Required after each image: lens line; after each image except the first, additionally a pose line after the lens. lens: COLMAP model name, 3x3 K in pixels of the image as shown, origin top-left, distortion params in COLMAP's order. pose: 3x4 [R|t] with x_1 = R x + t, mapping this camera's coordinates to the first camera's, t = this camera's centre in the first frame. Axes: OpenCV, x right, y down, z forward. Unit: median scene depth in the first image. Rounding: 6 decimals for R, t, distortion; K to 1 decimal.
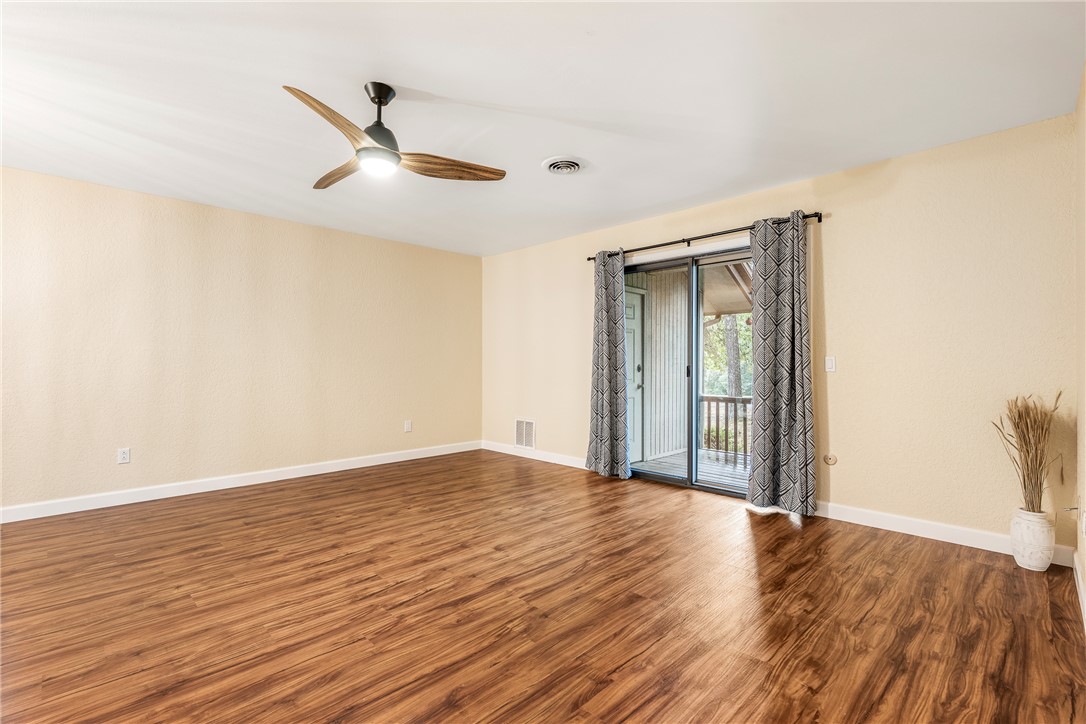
lens RADIAL K [[486.8, 0, 544.1], [0, 486.8, 365.1], [0, 0, 1]] dist [-0.003072, -0.000430]
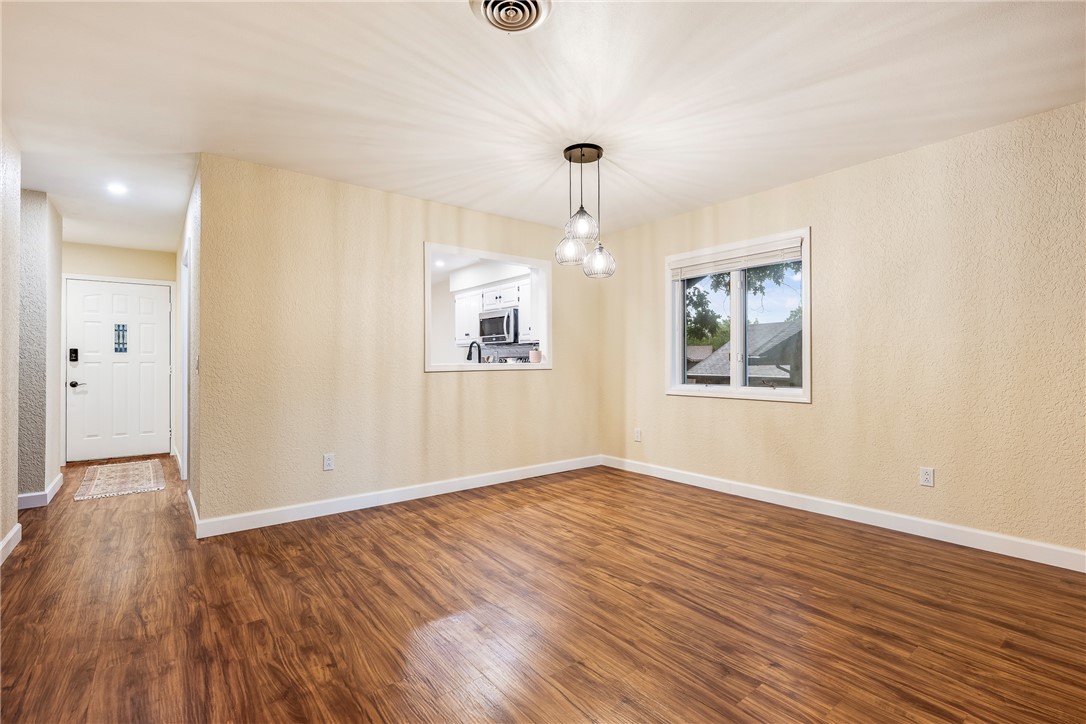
lens RADIAL K [[486.8, 0, 539.5], [0, 486.8, 368.0], [0, 0, 1]] dist [-0.003072, -0.000430]
pose [[-0.126074, 0.008618, -0.991983, 0.018827], [-0.001415, 0.999960, 0.008867, -0.001321], [0.992020, 0.002521, -0.126056, 0.621465]]
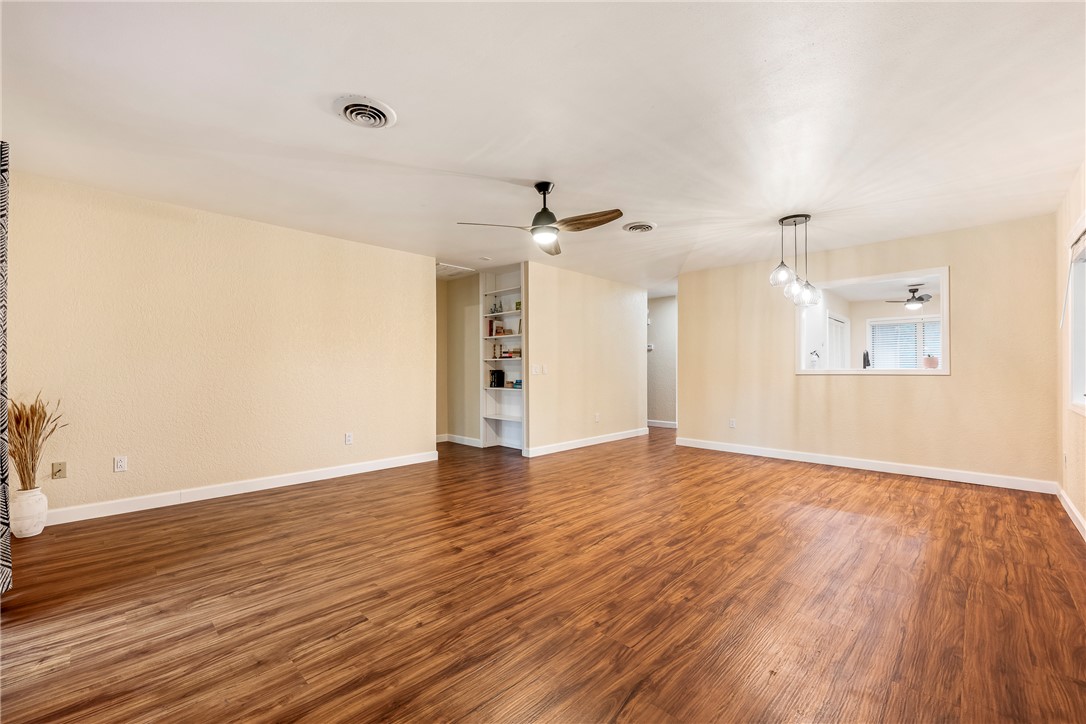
lens RADIAL K [[443.6, 0, 547.2], [0, 443.6, 367.1], [0, 0, 1]] dist [-0.008258, 0.000483]
pose [[-0.999917, 0.000529, -0.012875, -0.276182], [0.000506, 0.999998, 0.001815, -0.010555], [0.012876, 0.001808, -0.999915, 1.976511]]
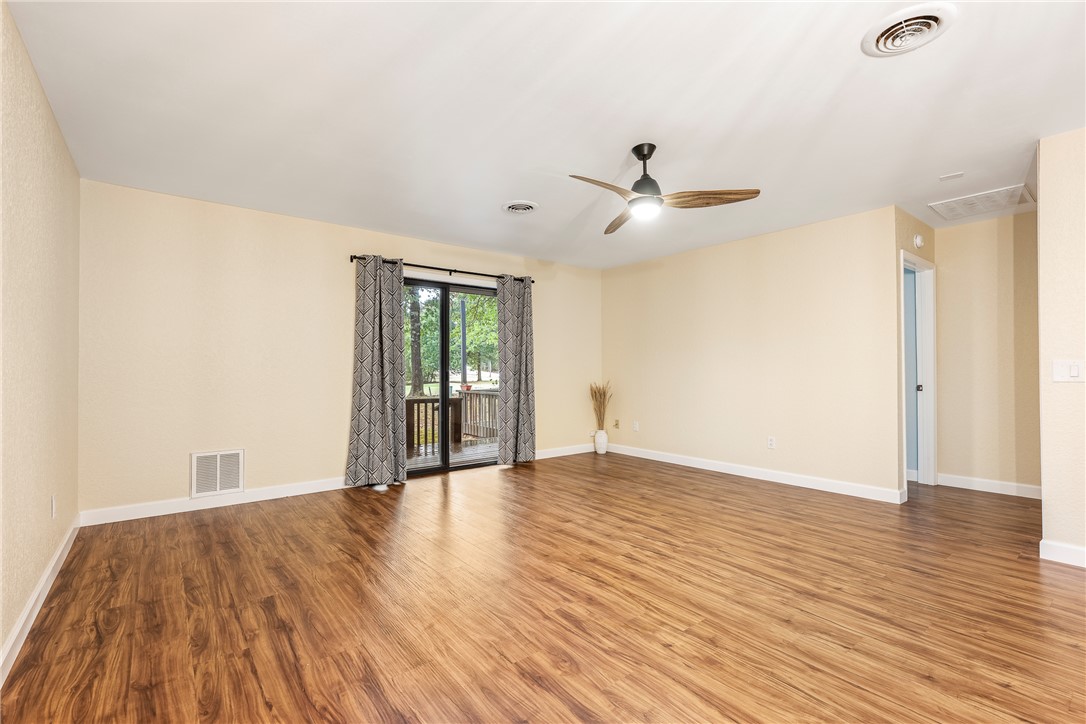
lens RADIAL K [[486.8, 0, 534.0], [0, 486.8, 361.8], [0, 0, 1]] dist [-0.003072, -0.000430]
pose [[0.128429, 0.012098, 0.991645, -1.347937], [0.007301, 0.999887, -0.013144, -0.008483], [-0.991692, 0.008928, 0.128326, 0.940047]]
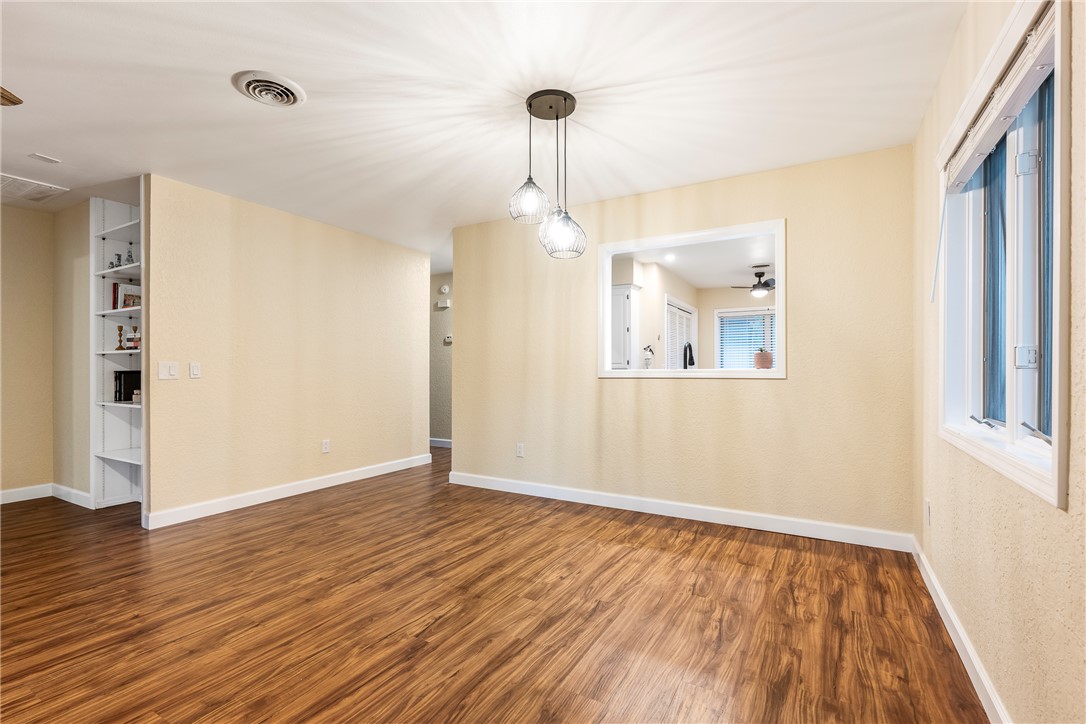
lens RADIAL K [[486.8, 0, 549.0], [0, 486.8, 379.6], [0, 0, 1]] dist [-0.003072, -0.000430]
pose [[-0.963638, 0.003675, -0.267186, -0.844068], [-0.004135, 0.999581, 0.028663, -0.012912], [0.267179, 0.028726, -0.963219, 1.421703]]
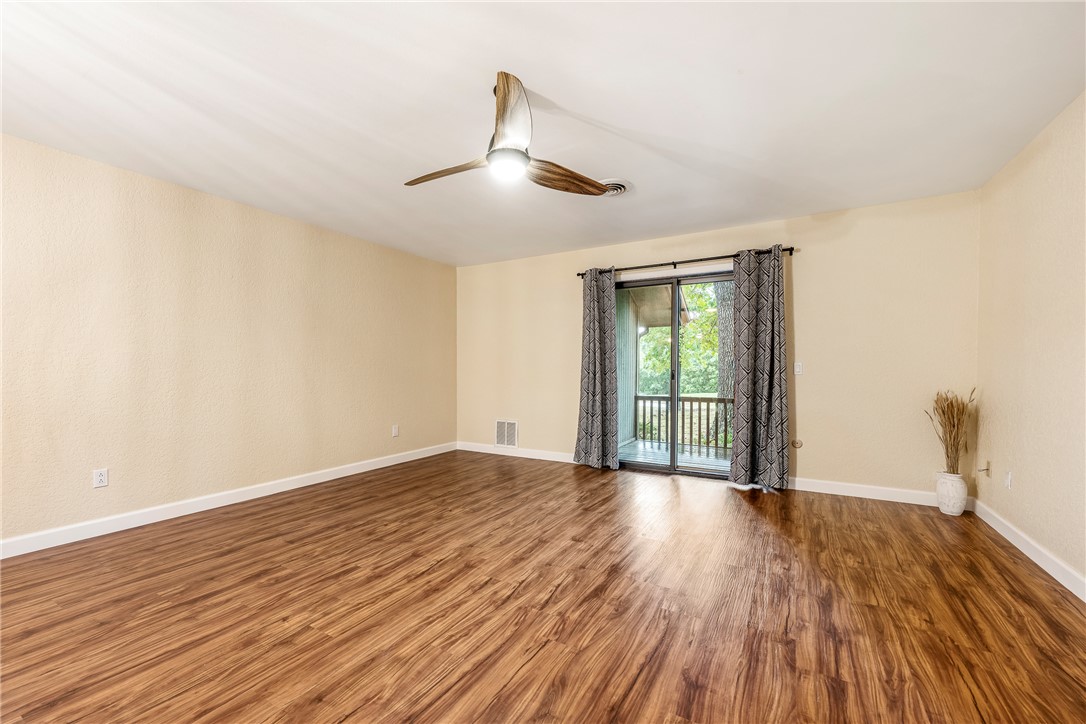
lens RADIAL K [[434.0, 0, 544.2], [0, 434.0, 381.5], [0, 0, 1]] dist [-0.003765, 0.000215]
pose [[0.965936, -0.009200, 0.258616, -0.416982], [0.002534, 0.999656, 0.026100, 0.000005], [-0.258767, -0.024556, 0.965628, 0.099345]]
